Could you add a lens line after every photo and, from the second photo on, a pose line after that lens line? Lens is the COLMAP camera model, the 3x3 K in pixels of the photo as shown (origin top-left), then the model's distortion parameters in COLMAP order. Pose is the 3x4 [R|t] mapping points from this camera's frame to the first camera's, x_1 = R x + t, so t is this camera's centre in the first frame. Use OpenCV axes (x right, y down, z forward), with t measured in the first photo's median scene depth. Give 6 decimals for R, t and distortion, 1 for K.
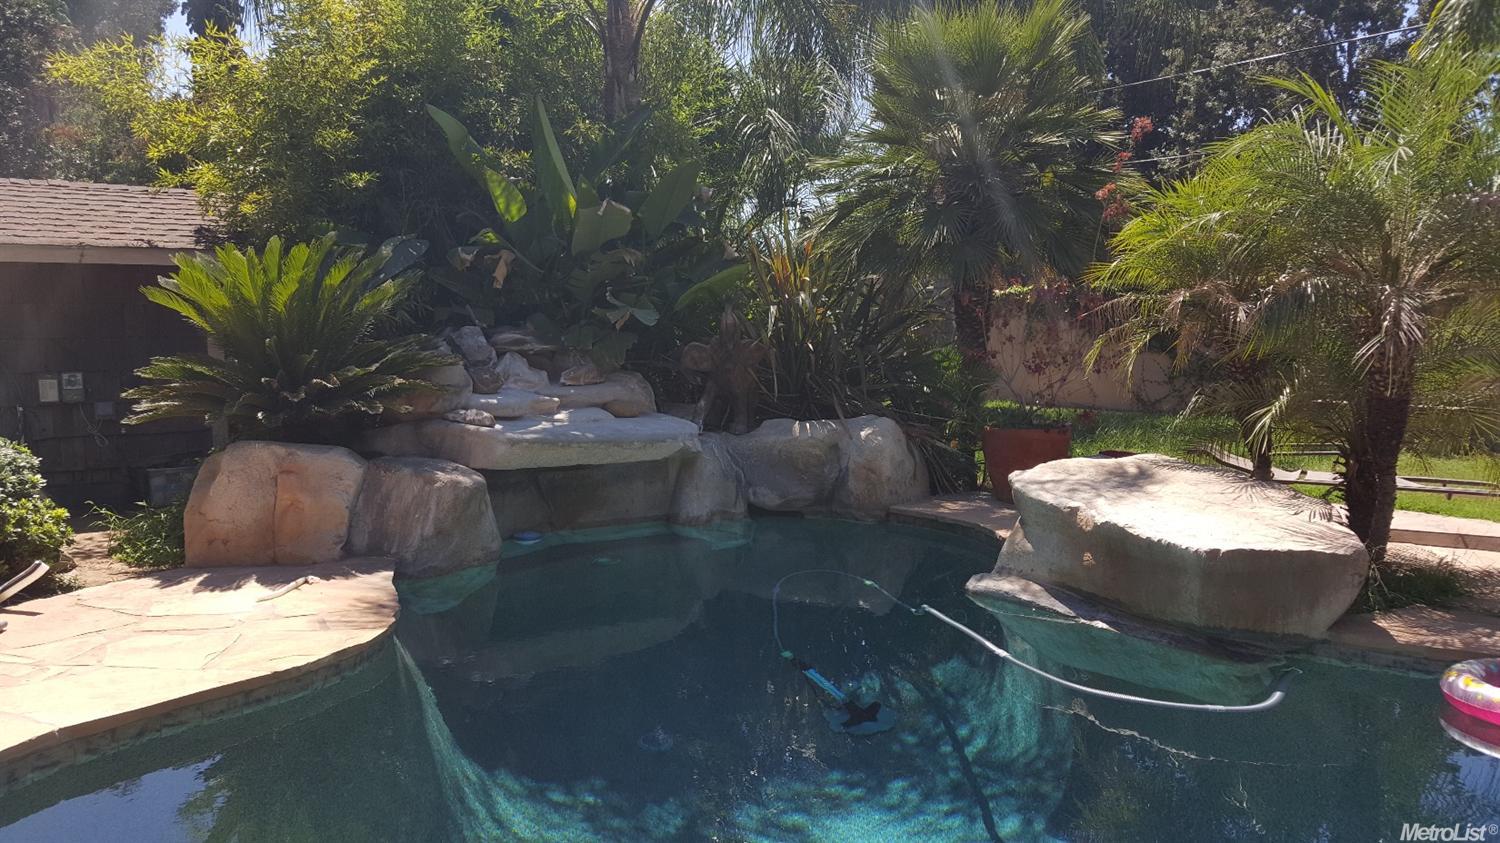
lens RADIAL K [[1134.7, 0, 750.2], [0, 1134.7, 416.2], [0, 0, 1]] dist [0.006308, -0.005735]
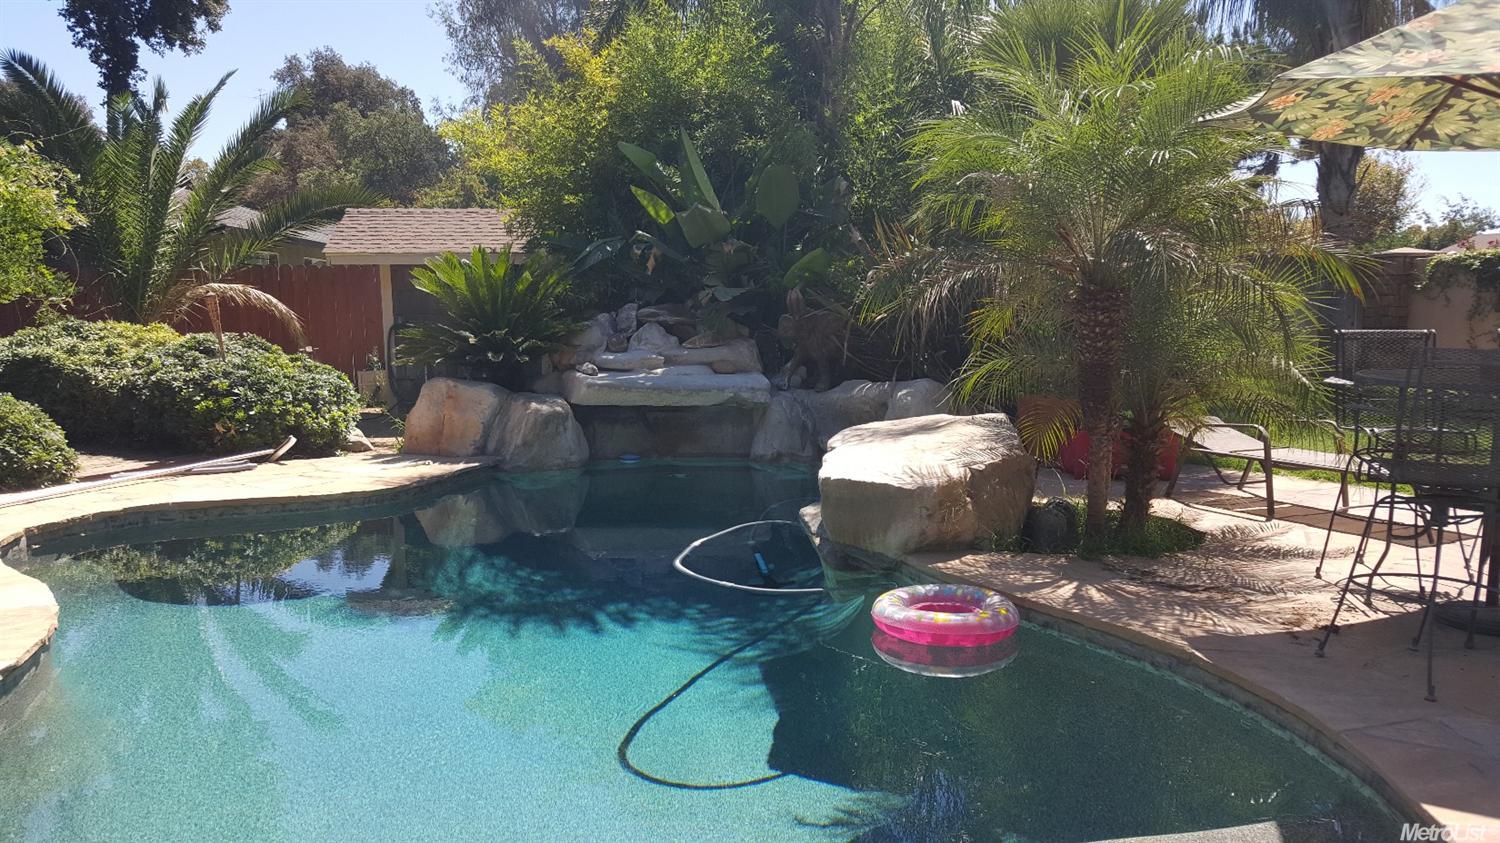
lens RADIAL K [[1134.7, 0, 750.3], [0, 1134.7, 425.8], [0, 0, 1]] dist [0.006308, -0.005735]
pose [[0.826003, 0.051801, -0.561280, 0.645783], [-0.041636, 0.998655, 0.030893, 0.018924], [0.562125, -0.002148, 0.827049, -0.035149]]
